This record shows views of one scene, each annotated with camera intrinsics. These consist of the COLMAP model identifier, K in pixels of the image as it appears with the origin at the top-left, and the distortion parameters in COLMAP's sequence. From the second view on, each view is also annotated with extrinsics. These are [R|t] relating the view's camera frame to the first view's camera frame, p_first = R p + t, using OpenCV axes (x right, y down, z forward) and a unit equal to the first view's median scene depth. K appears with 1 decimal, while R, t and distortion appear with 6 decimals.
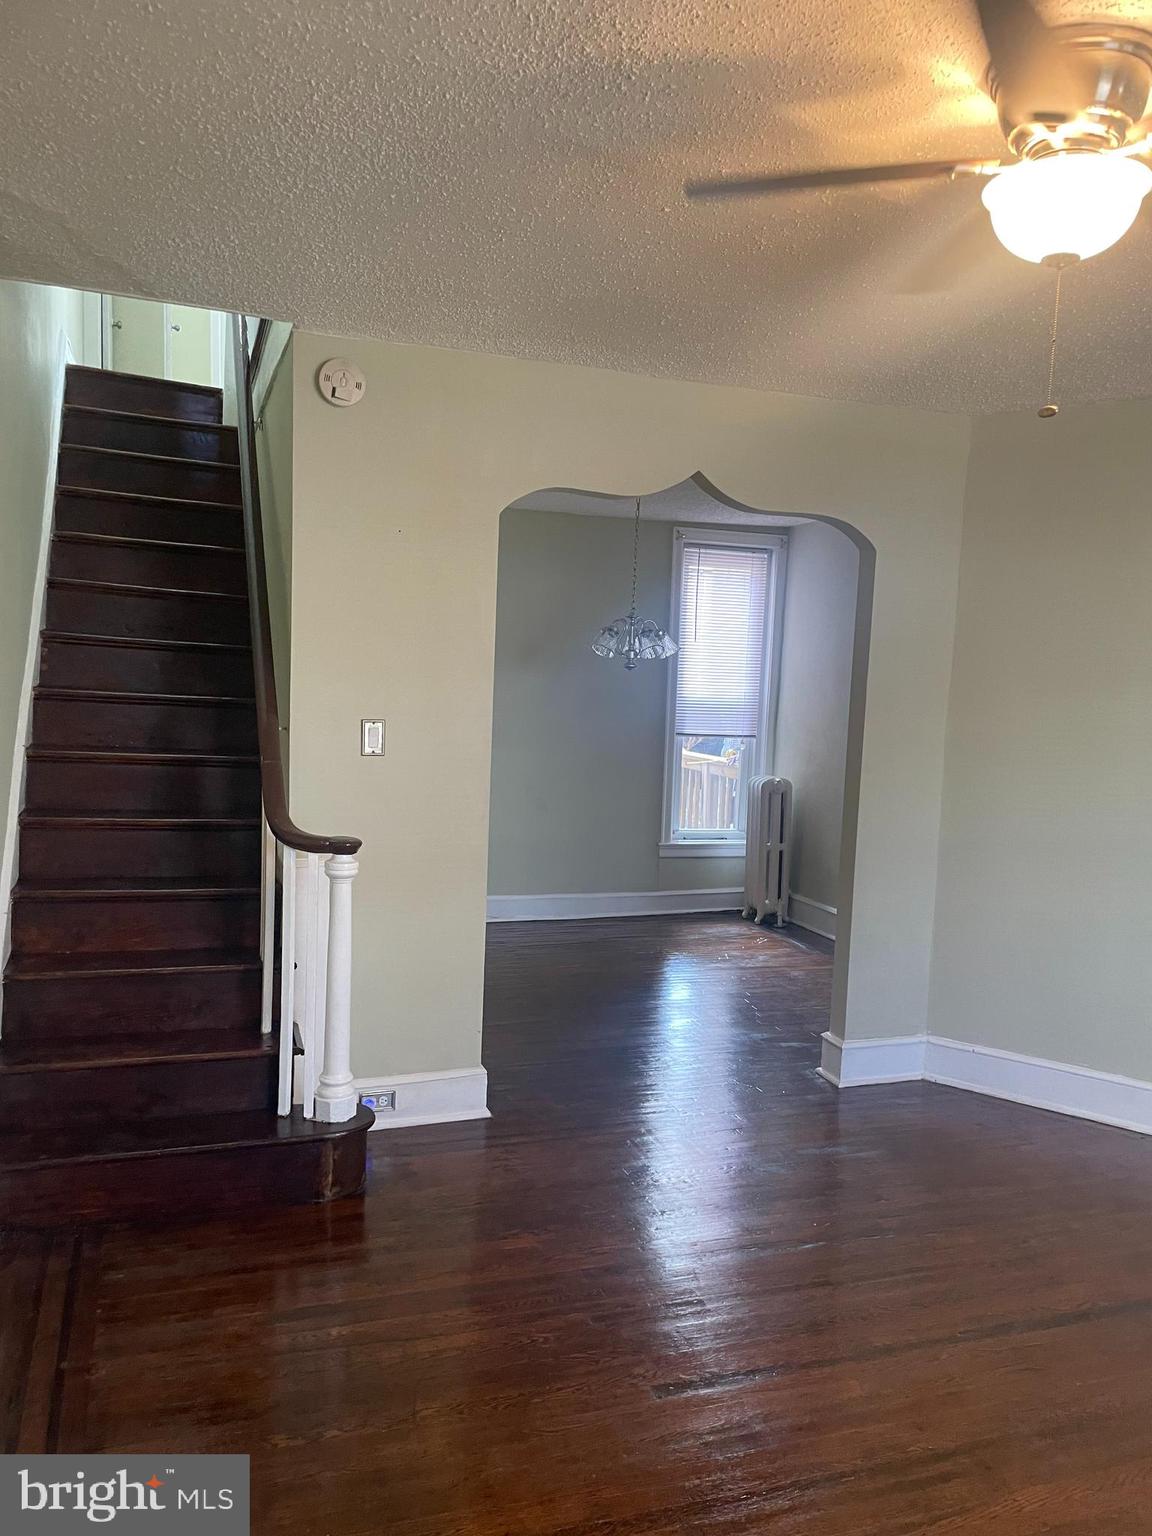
lens RADIAL K [[1166.0, 0, 568.4], [0, 1166.0, 783.2], [0, 0, 1]] dist [0.098334, -0.124962]
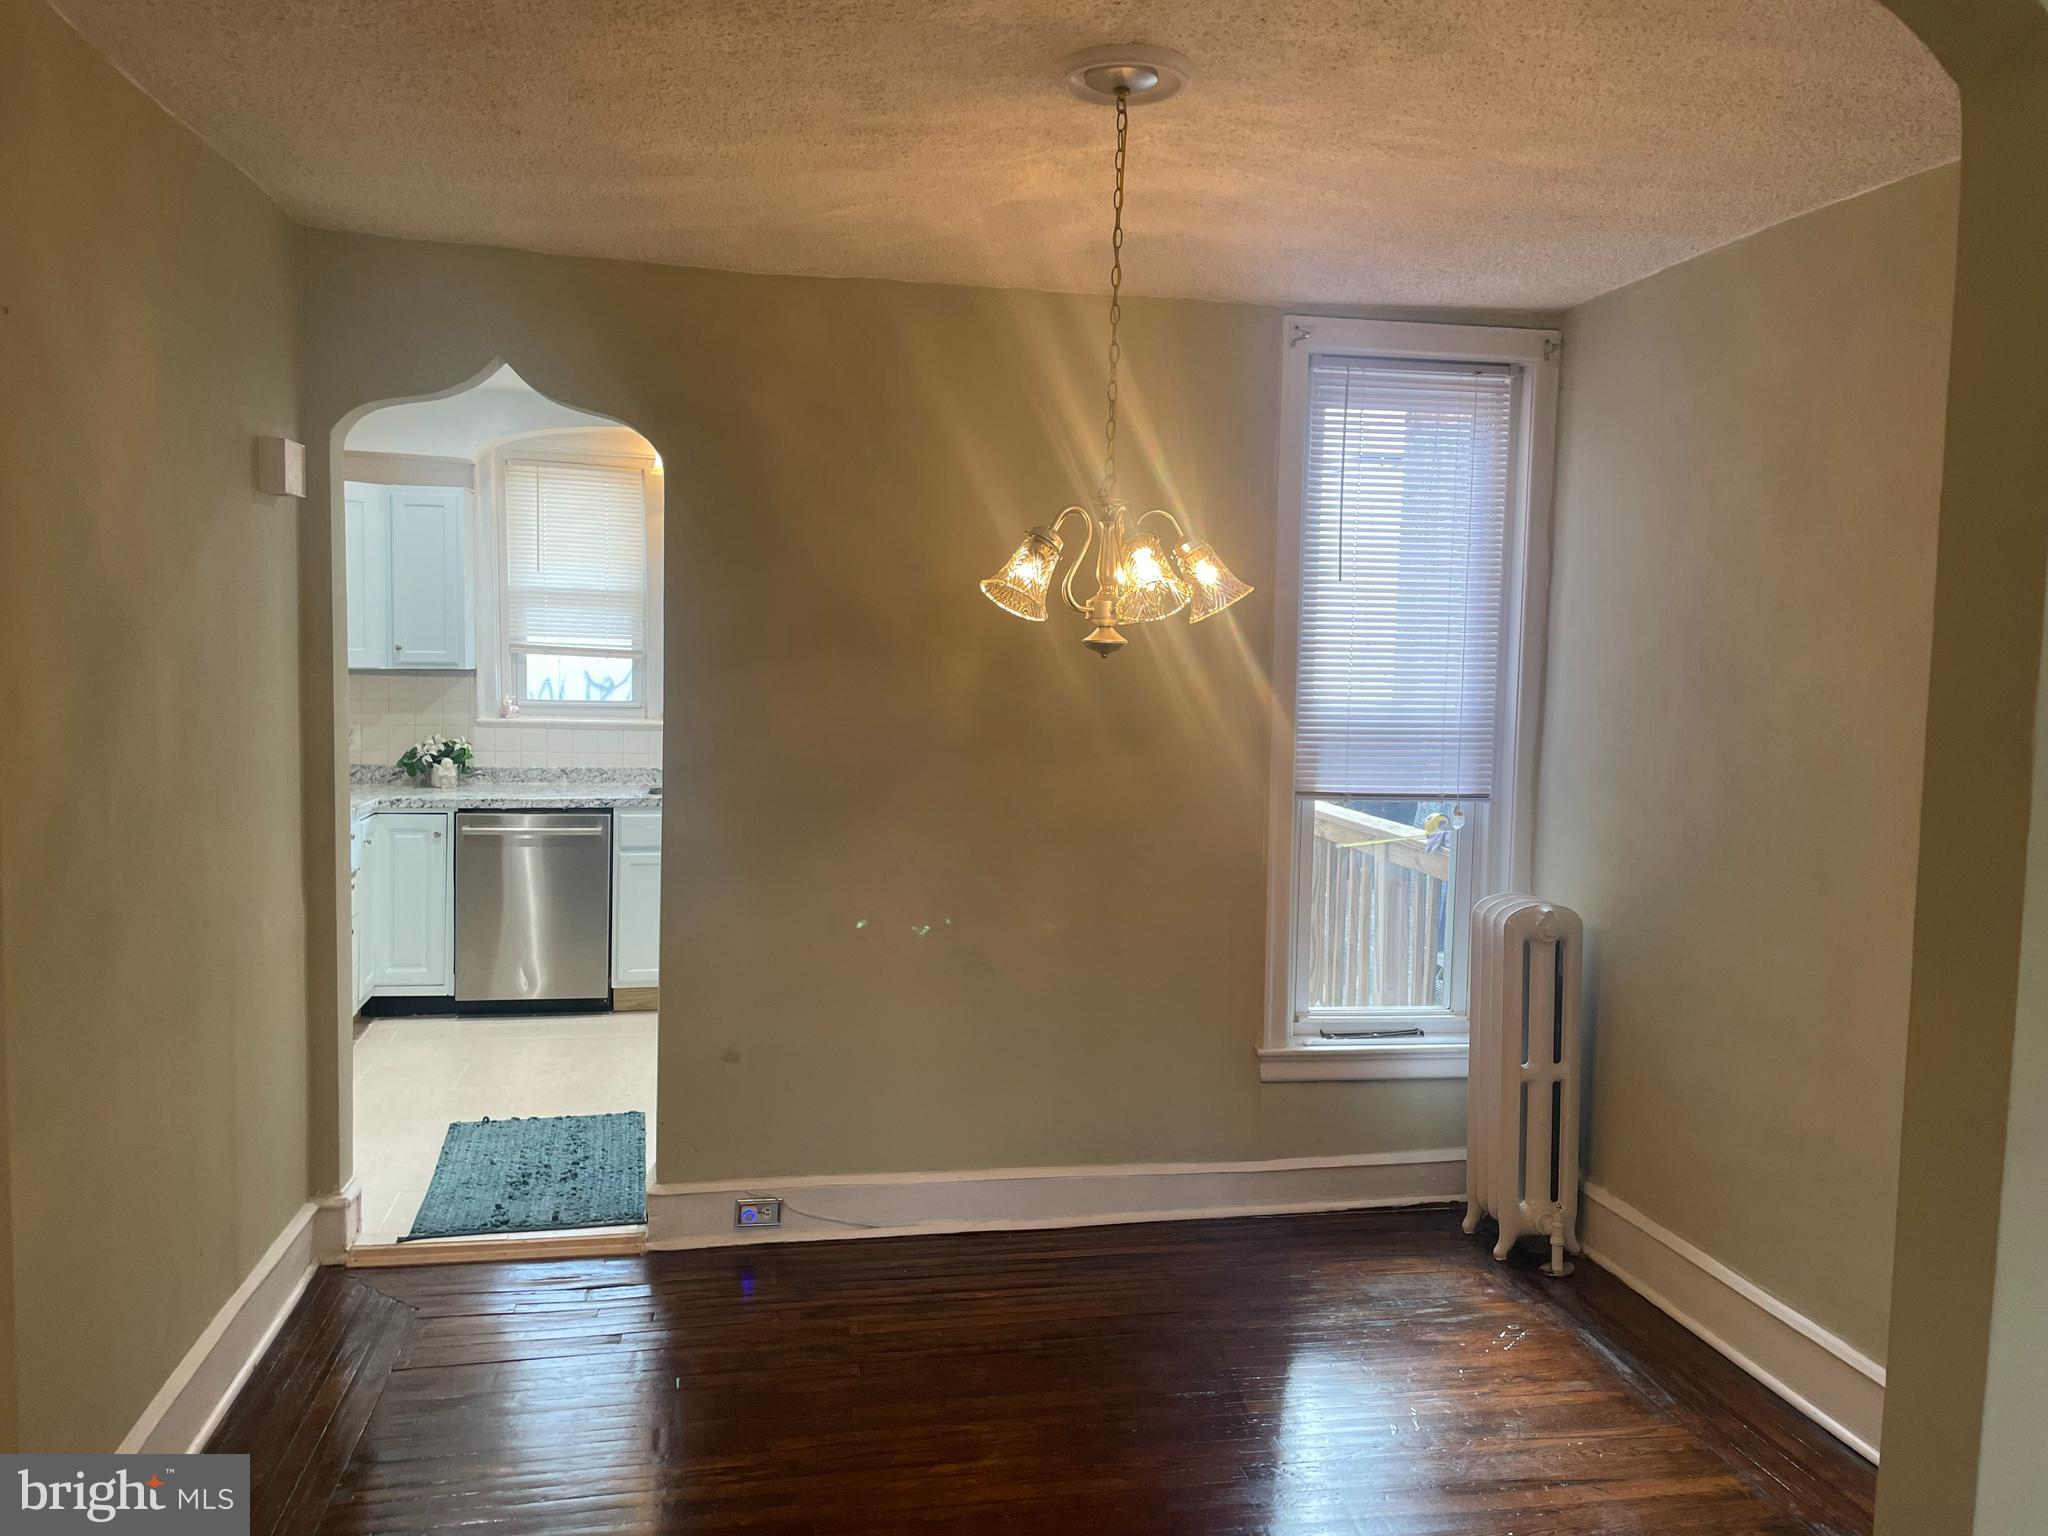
lens RADIAL K [[1554.7, 0, 1031.3], [0, 1554.7, 740.0], [0, 0, 1]] dist [0.098334, -0.124962]
pose [[0.991391, -0.005060, -0.130837, 0.069911], [0.000019, 0.999259, -0.038498, -0.039923], [0.130935, 0.038164, 0.990656, 0.412589]]
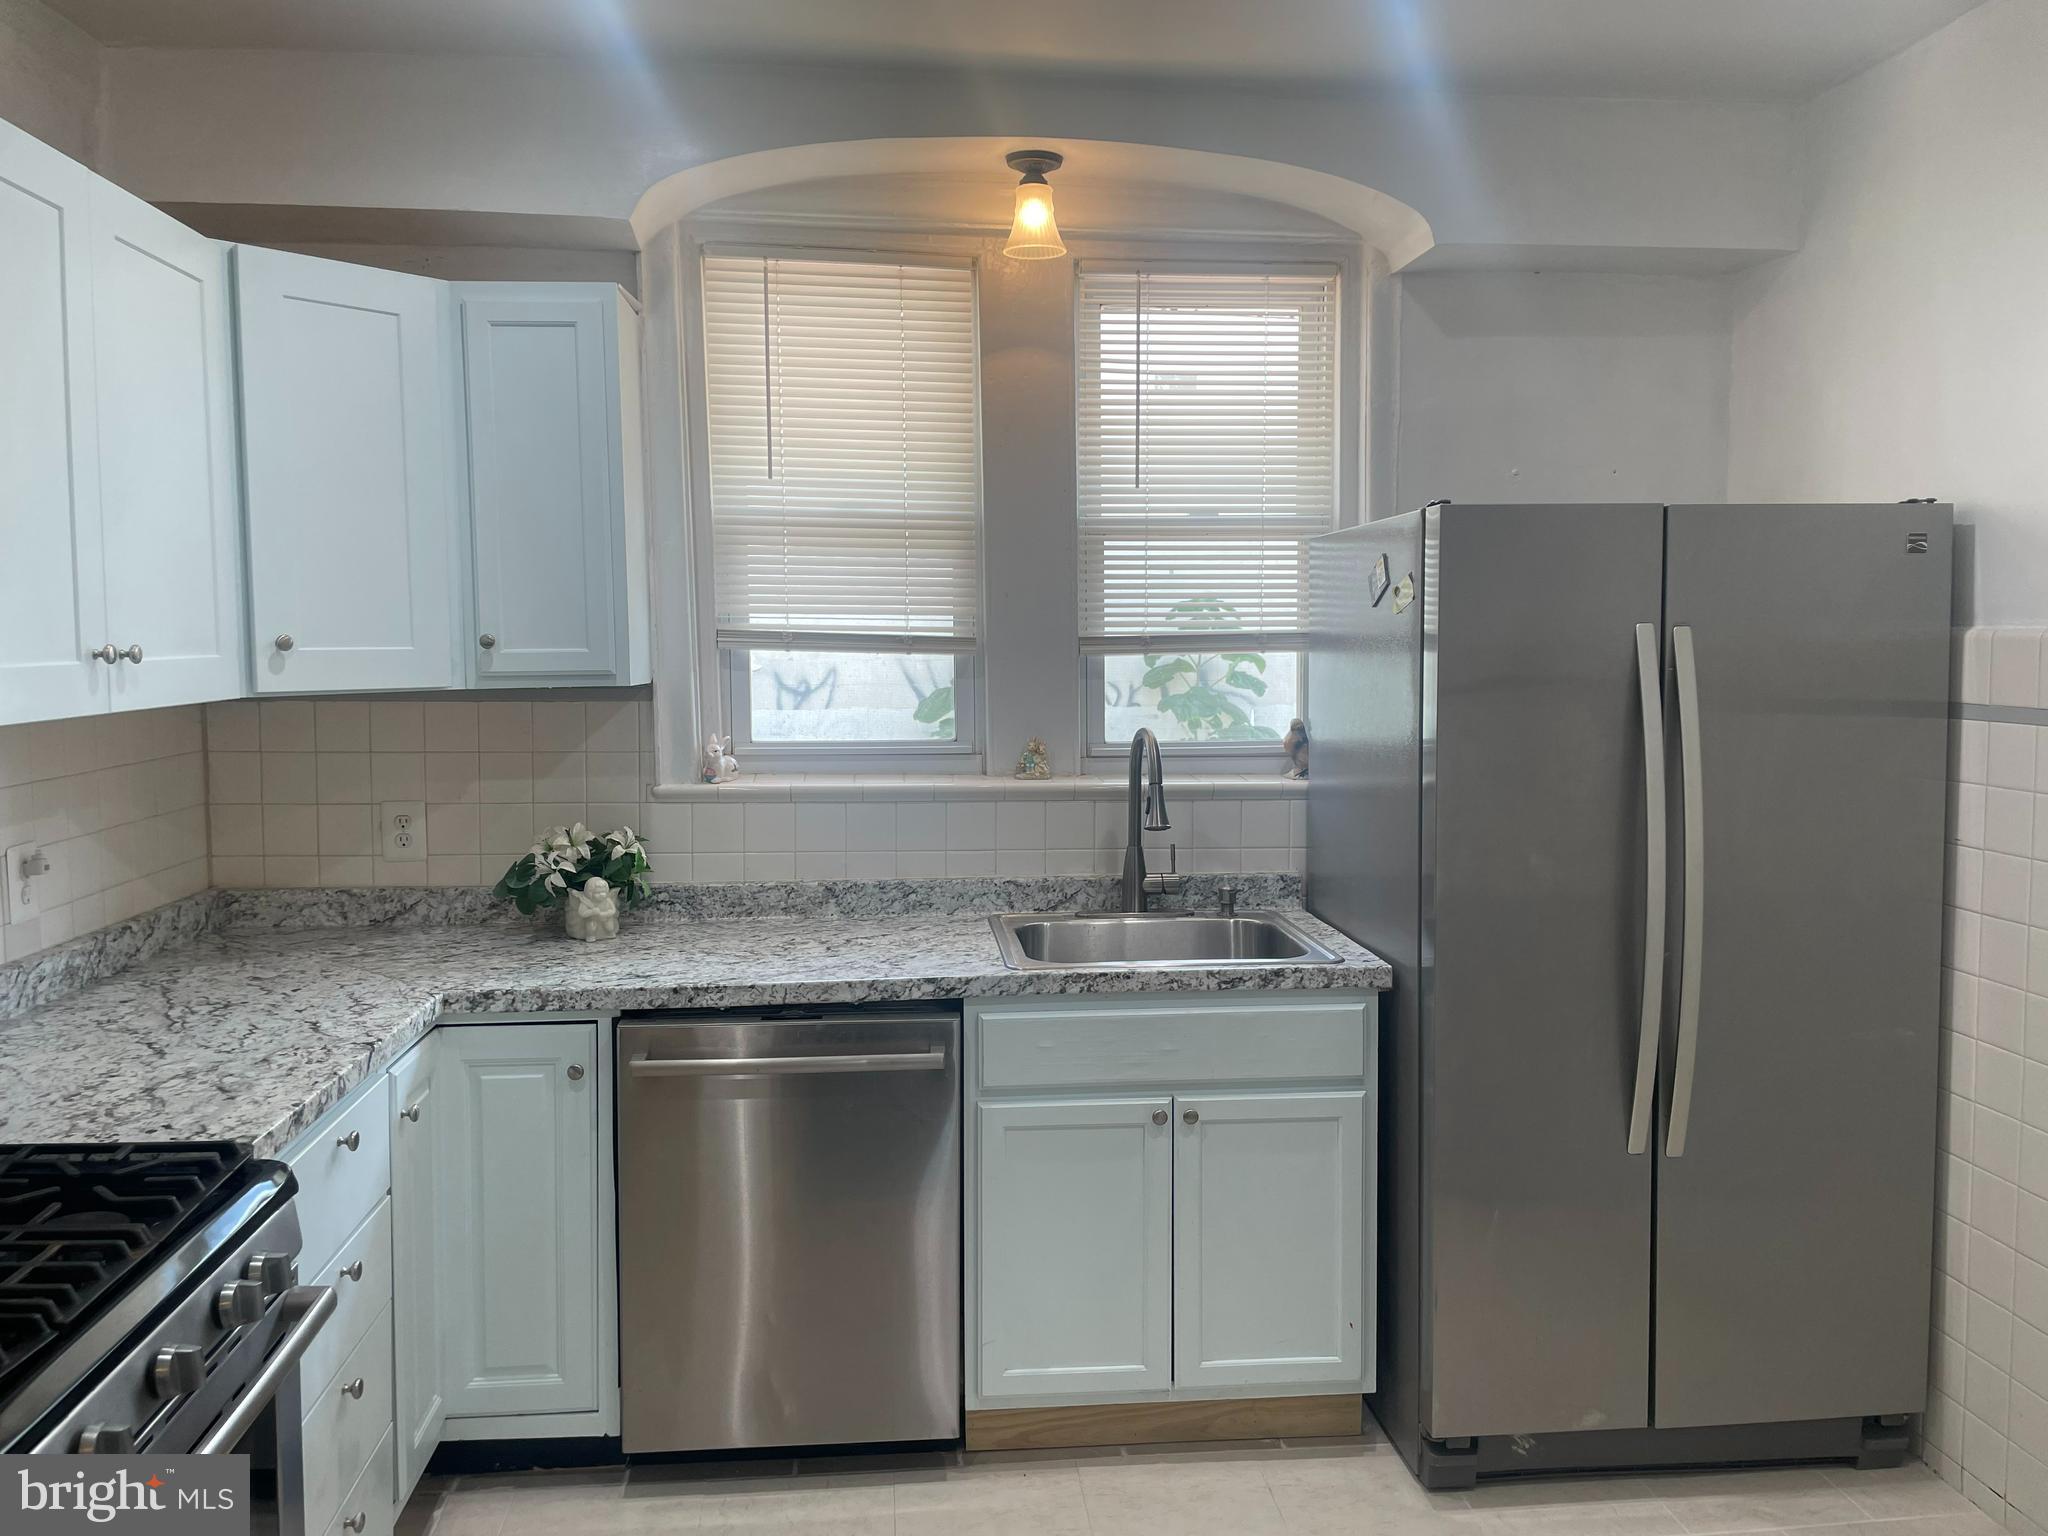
lens RADIAL K [[1554.7, 0, 1017.4], [0, 1554.7, 750.3], [0, 0, 1]] dist [0.098334, -0.124962]
pose [[0.972342, -0.019708, -0.232728, -0.156904], [0.014181, 0.999577, -0.025399, -0.082931], [0.233130, 0.021396, 0.972210, 0.850117]]
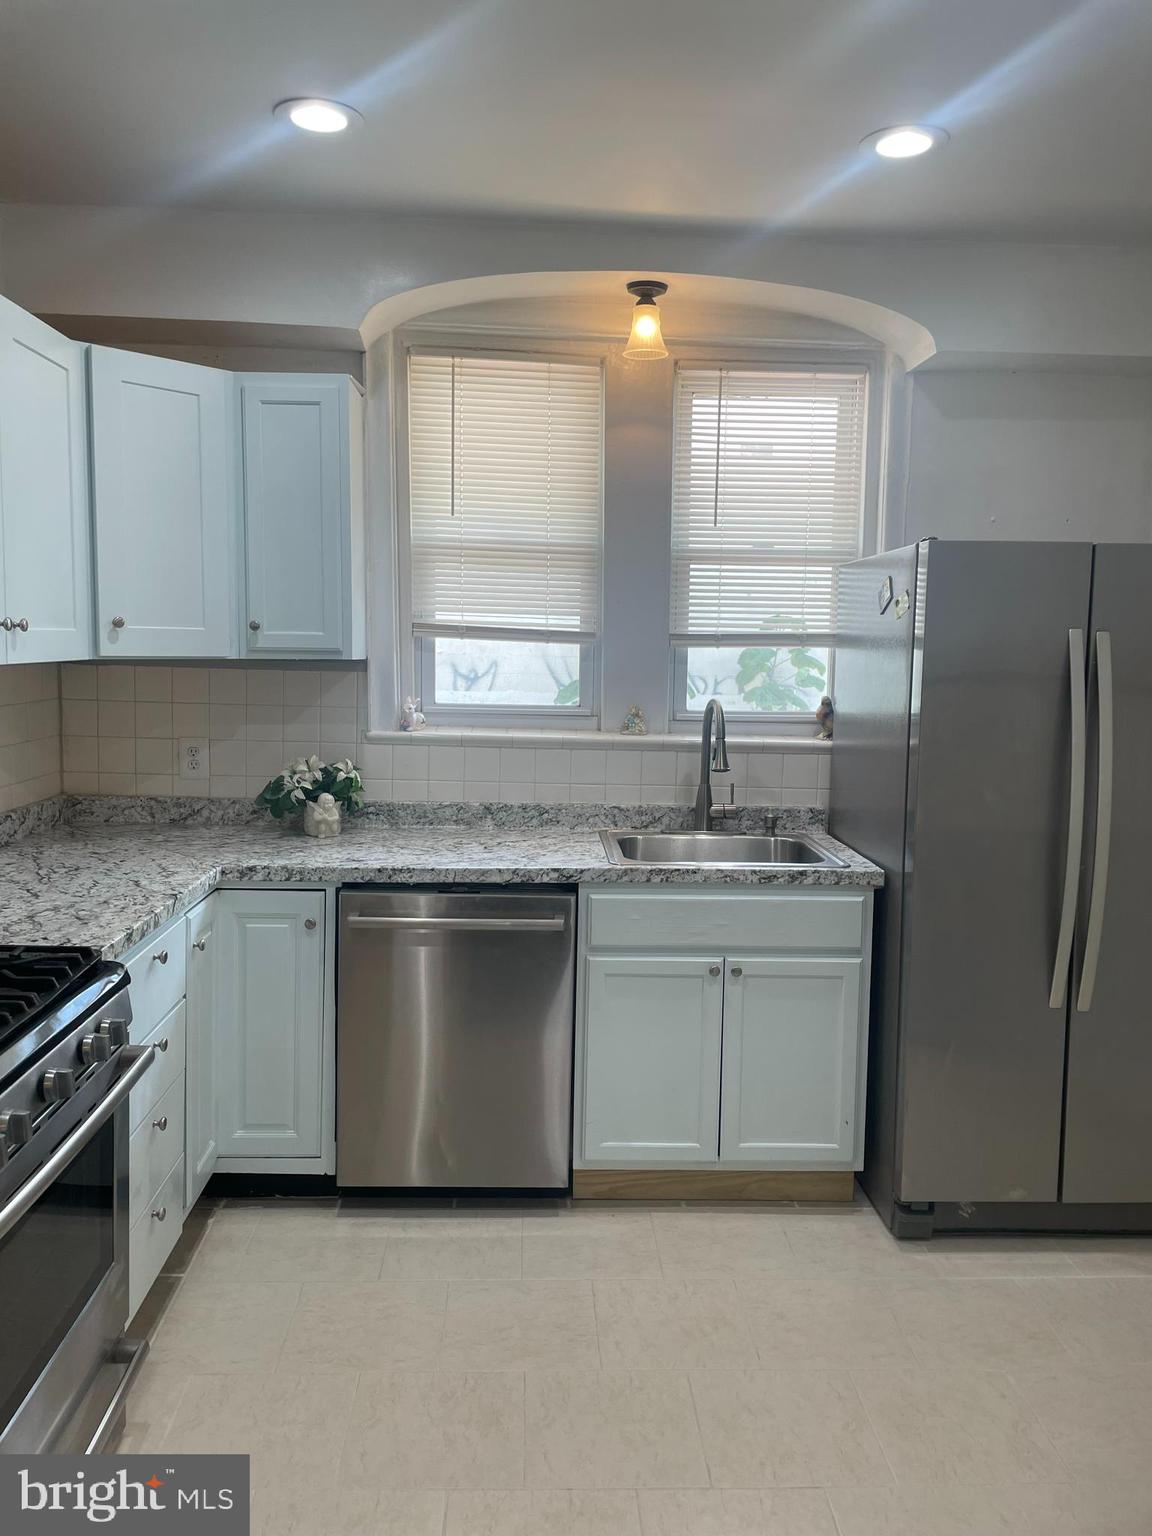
lens RADIAL K [[1166.0, 0, 573.9], [0, 1166.0, 758.0], [0, 0, 1]] dist [0.098334, -0.124962]
pose [[0.959720, 0.012718, -0.280669, -0.148223], [-0.013261, 0.999912, -0.000035, -0.076432], [0.280643, 0.003755, 0.959805, 0.829189]]
